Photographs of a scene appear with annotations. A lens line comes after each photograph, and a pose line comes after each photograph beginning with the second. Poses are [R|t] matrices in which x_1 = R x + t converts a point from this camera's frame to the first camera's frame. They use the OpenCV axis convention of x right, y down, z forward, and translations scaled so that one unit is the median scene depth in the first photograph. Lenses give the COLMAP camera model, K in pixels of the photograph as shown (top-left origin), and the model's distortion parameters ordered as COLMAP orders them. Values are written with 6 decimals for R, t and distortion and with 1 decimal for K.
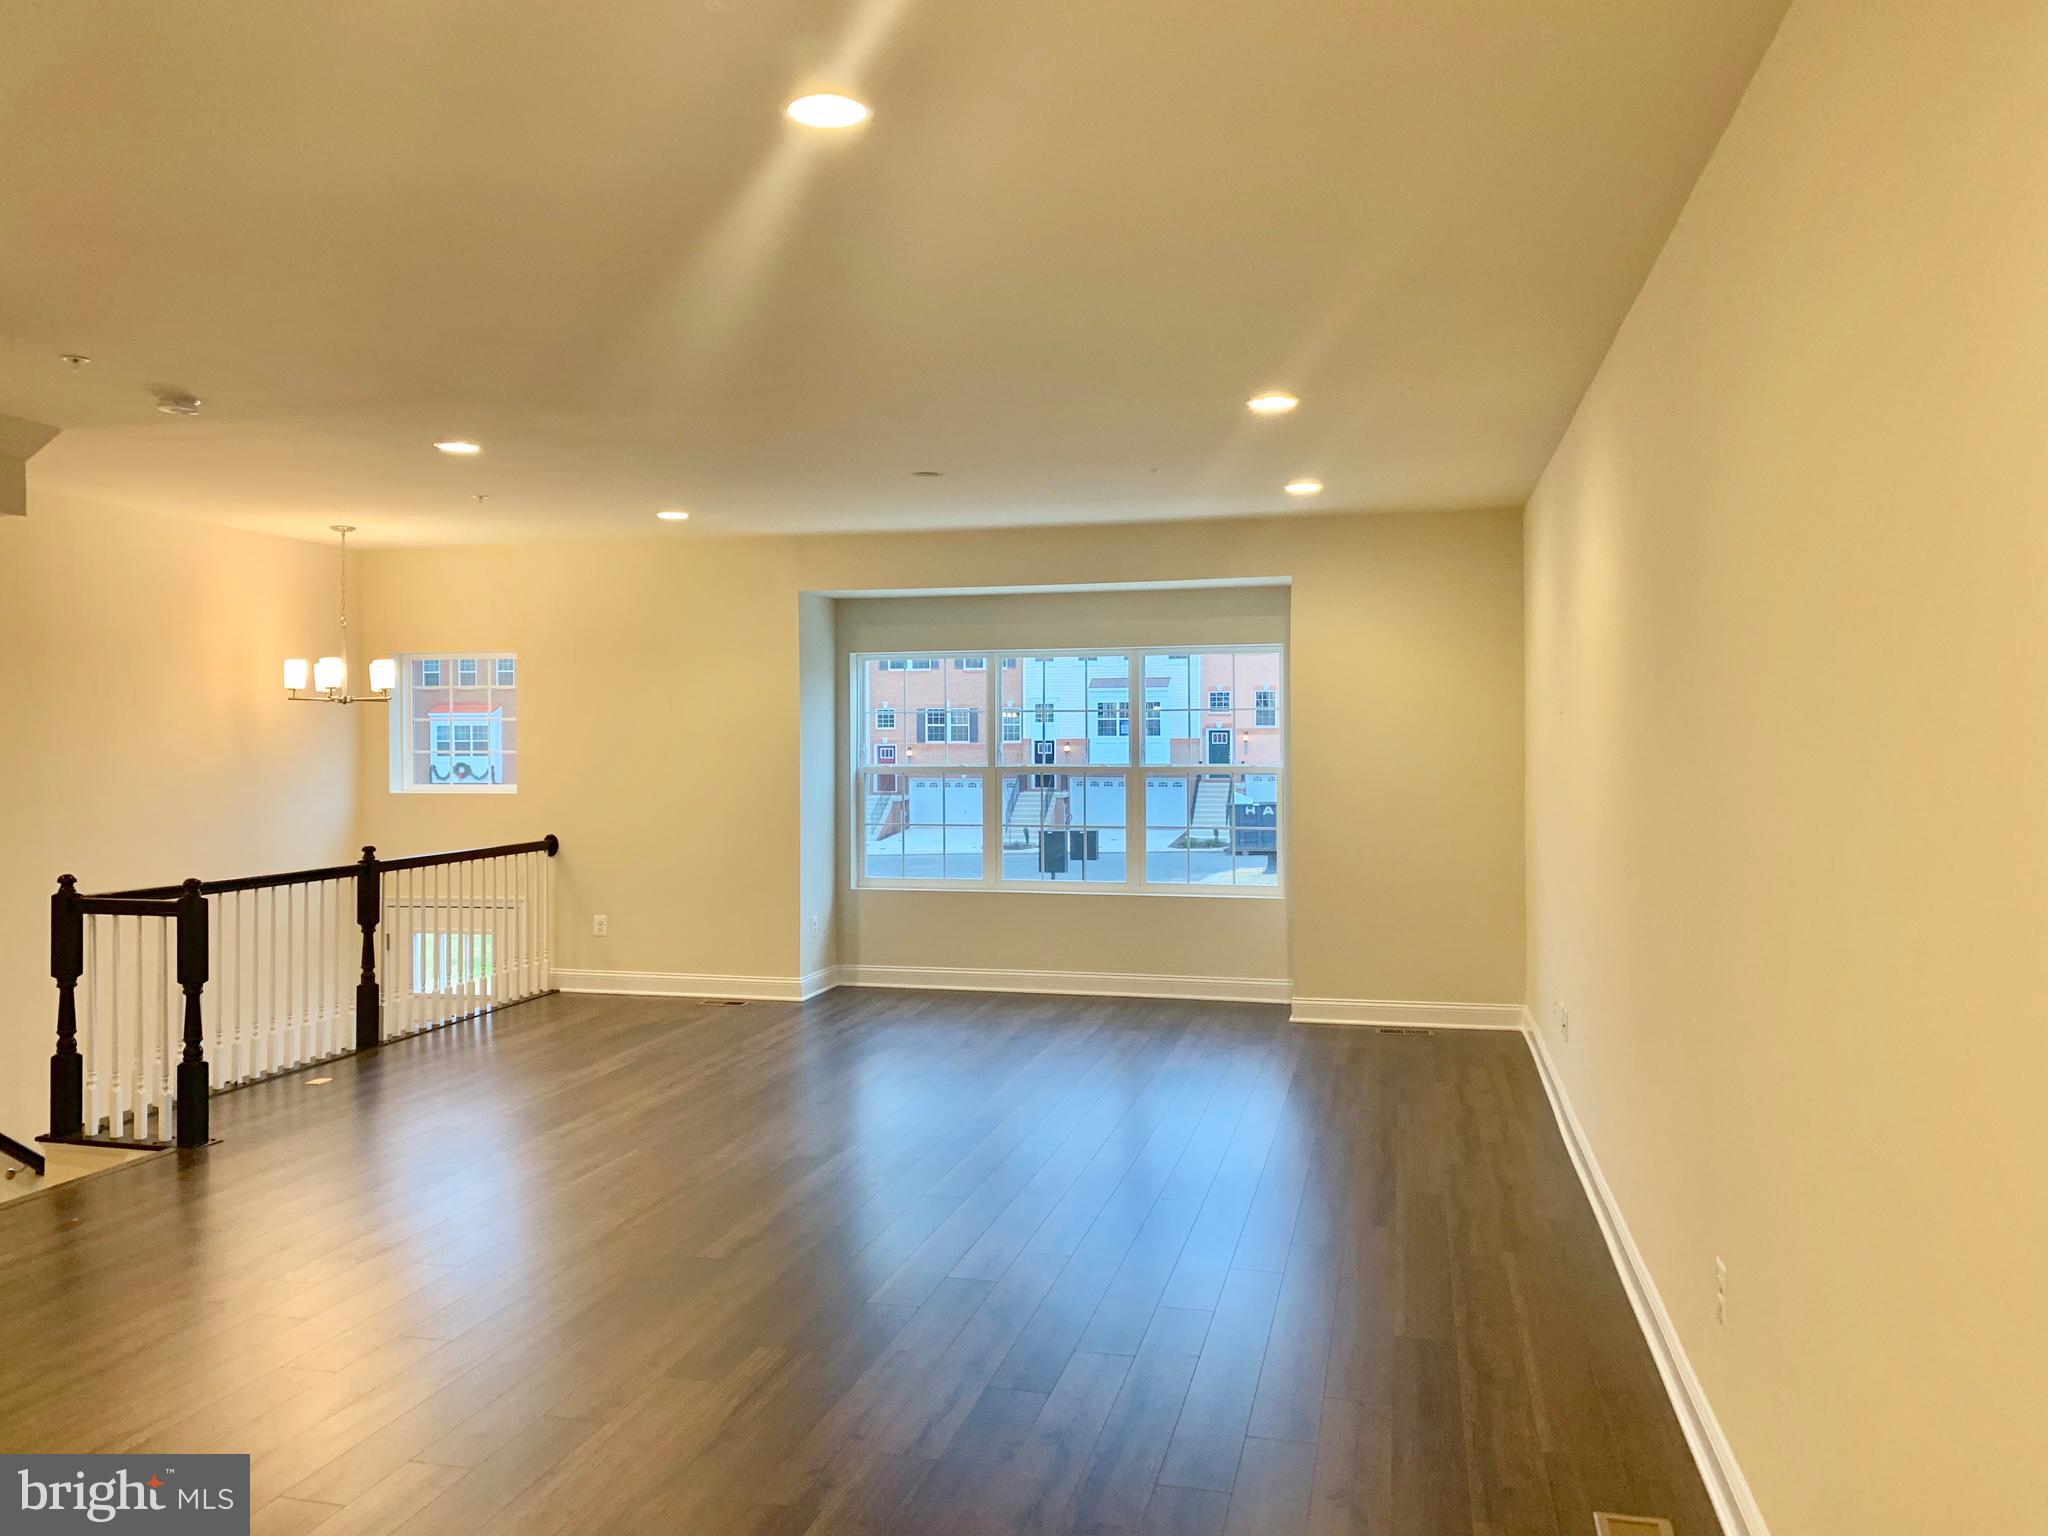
lens RADIAL K [[1548.3, 0, 1011.8], [0, 1548.3, 765.7], [0, 0, 1]] dist [0.135918, -0.363336]
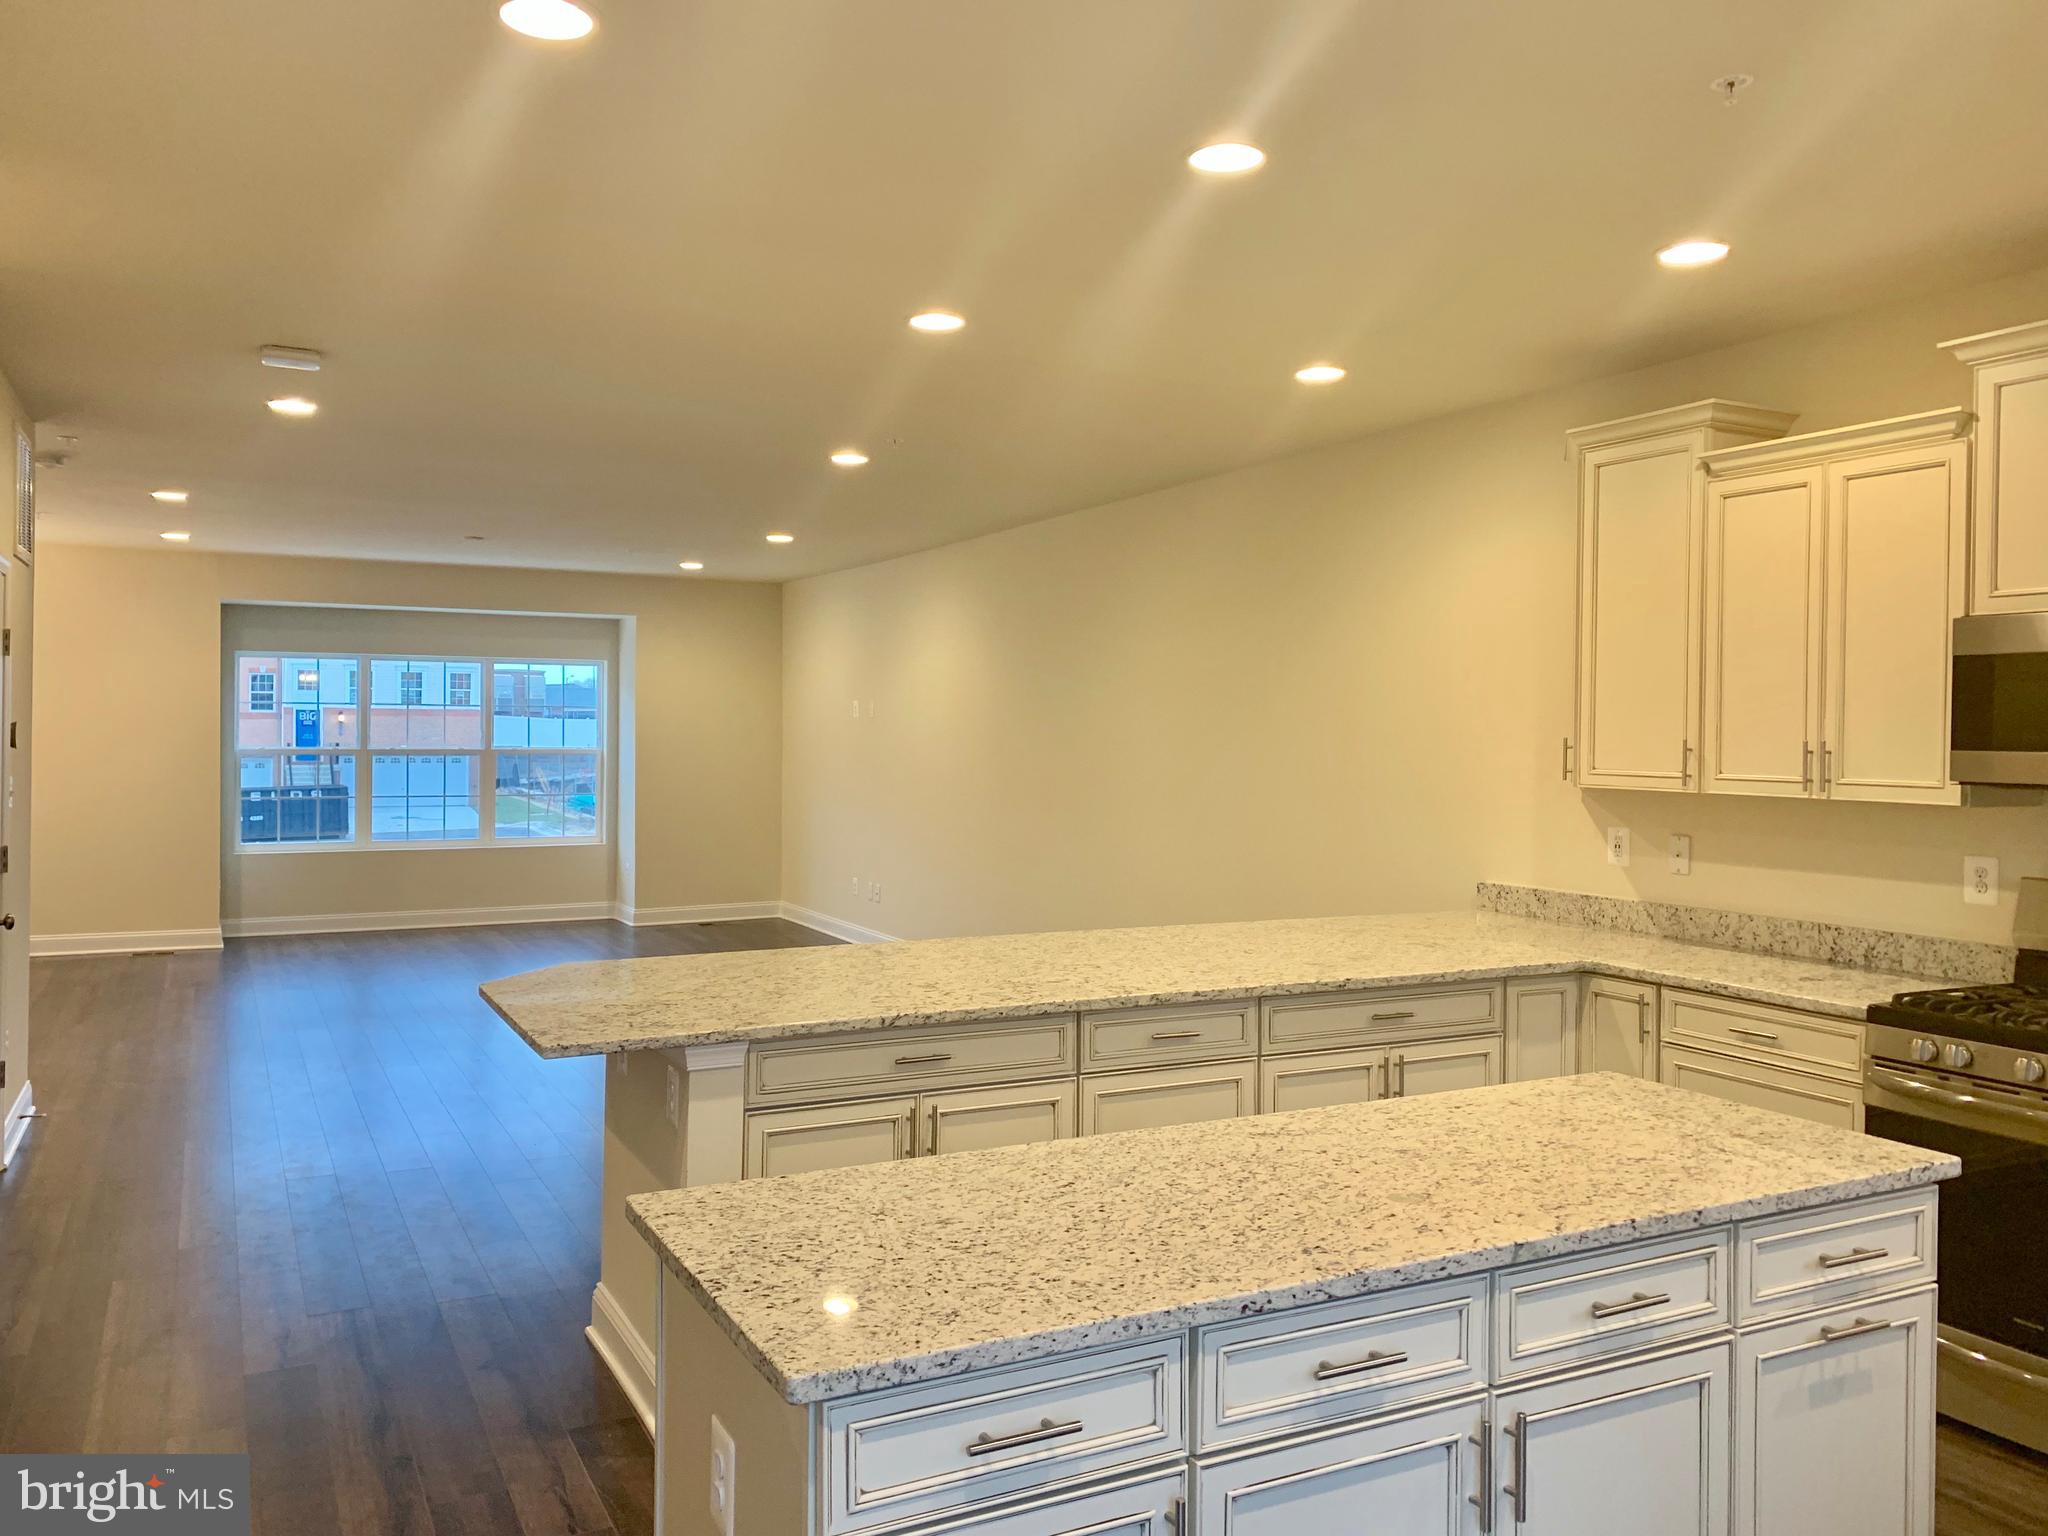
lens RADIAL K [[1548.3, 0, 1011.8], [0, 1548.3, 765.7], [0, 0, 1]] dist [0.135918, -0.363336]
pose [[0.745577, -0.007817, 0.666373, -0.458885], [0.000947, 0.999943, 0.010671, 0.001617], [-0.666419, -0.007325, 0.745542, -0.266060]]
